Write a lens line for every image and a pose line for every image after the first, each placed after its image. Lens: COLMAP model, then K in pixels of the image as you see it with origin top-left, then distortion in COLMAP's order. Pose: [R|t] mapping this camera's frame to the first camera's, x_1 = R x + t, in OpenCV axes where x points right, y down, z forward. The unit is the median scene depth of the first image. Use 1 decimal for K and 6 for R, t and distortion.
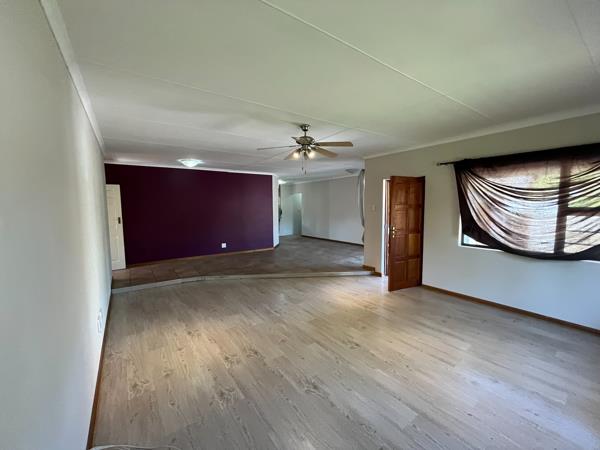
lens RADIAL K [[243.3, 0, 297.9], [0, 243.3, 223.8], [0, 0, 1]] dist [-0.003181, 0.000452]
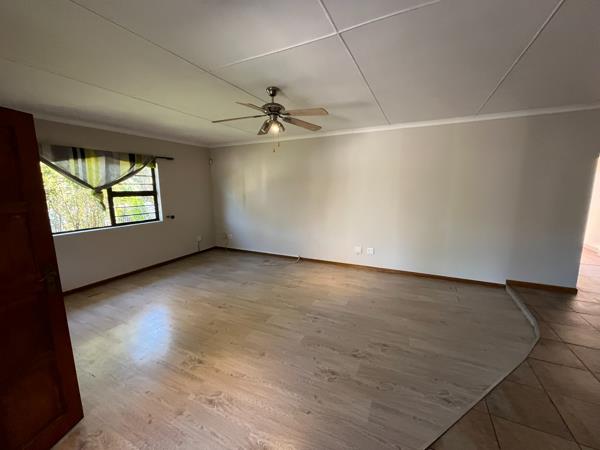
lens RADIAL K [[243.3, 0, 300.4], [0, 243.3, 224.5], [0, 0, 1]] dist [-0.003181, 0.000452]
pose [[-0.874671, 0.094884, -0.475340, 0.383830], [-0.017085, 0.974009, 0.225863, -0.168971], [0.484416, 0.205677, -0.850317, 1.904398]]
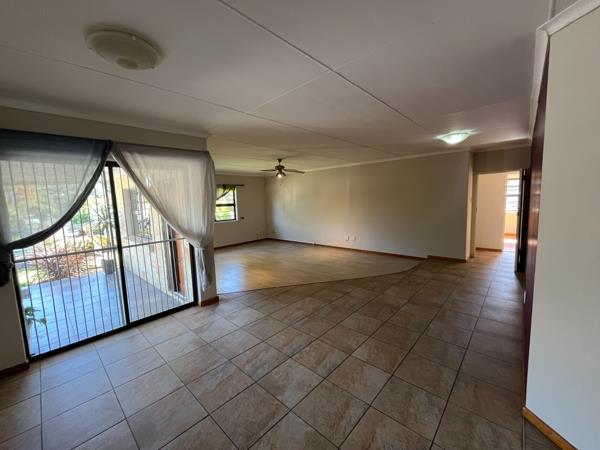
lens RADIAL K [[243.3, 0, 298.3], [0, 243.3, 226.2], [0, 0, 1]] dist [-0.003181, 0.000452]
pose [[-0.974549, 0.068893, -0.213326, 0.334081], [0.028041, 0.981596, 0.188901, -0.267928], [0.222414, 0.178111, -0.958545, 3.041278]]
